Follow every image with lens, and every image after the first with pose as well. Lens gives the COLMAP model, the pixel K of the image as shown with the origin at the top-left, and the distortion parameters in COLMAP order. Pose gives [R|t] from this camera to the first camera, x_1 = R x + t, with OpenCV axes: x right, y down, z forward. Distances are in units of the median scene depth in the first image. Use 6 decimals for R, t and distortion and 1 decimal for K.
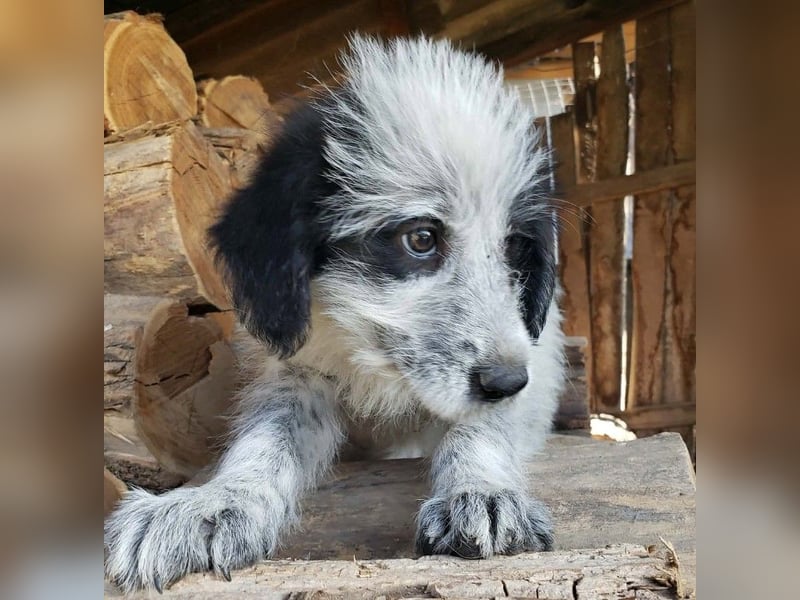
lens RADIAL K [[643.3, 0, 402.5], [0, 643.3, 301.2], [0, 0, 1]] dist [-0.031829, 0.009105]
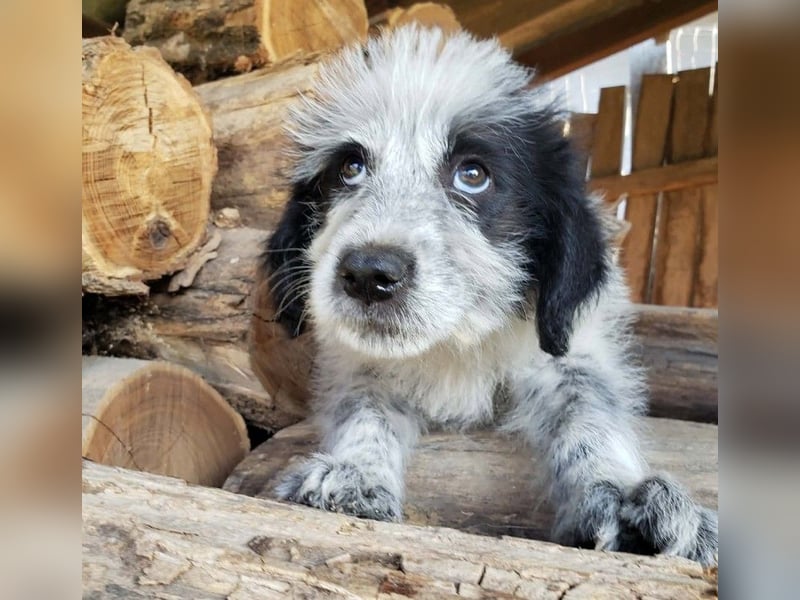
lens RADIAL K [[702.3, 0, 405.0], [0, 702.3, 307.7], [0, 0, 1]] dist [-0.058483, 0.053708]
pose [[0.943242, 0.079834, -0.322367, 0.125655], [-0.058800, 0.995487, 0.074484, 0.015974], [0.326858, -0.051301, 0.943680, 0.051132]]
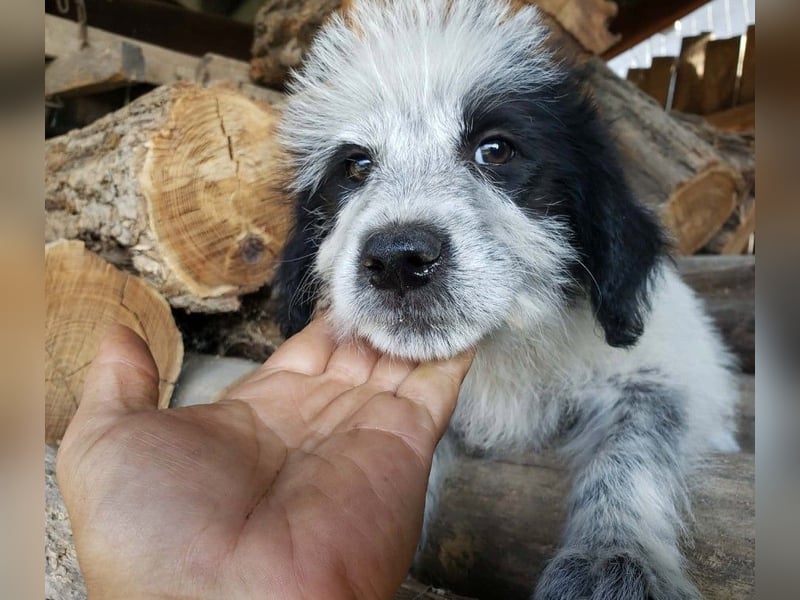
lens RADIAL K [[643.3, 0, 416.4], [0, 643.3, 294.6], [0, 0, 1]] dist [-0.031829, 0.009105]
pose [[0.831620, 0.053394, -0.552772, 0.224105], [0.041059, 0.986731, 0.157083, -0.062515], [0.553825, -0.153330, 0.818394, 0.177590]]
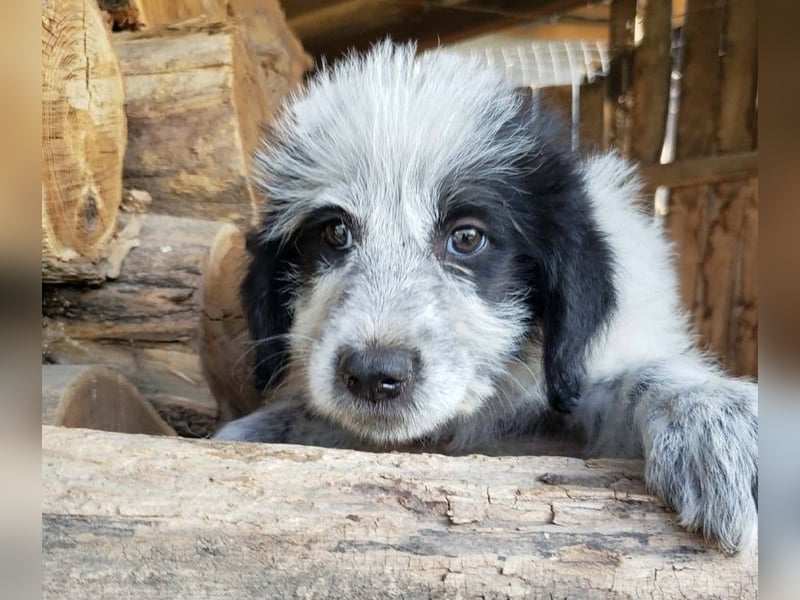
lens RADIAL K [[783.6, 0, 434.1], [0, 783.6, 347.1], [0, 0, 1]] dist [-0.024900, 0.000000]
pose [[0.993010, 0.065511, 0.098183, -0.174992], [-0.070557, 0.996312, 0.048836, 0.083360], [-0.094622, -0.055422, 0.993969, -0.066353]]
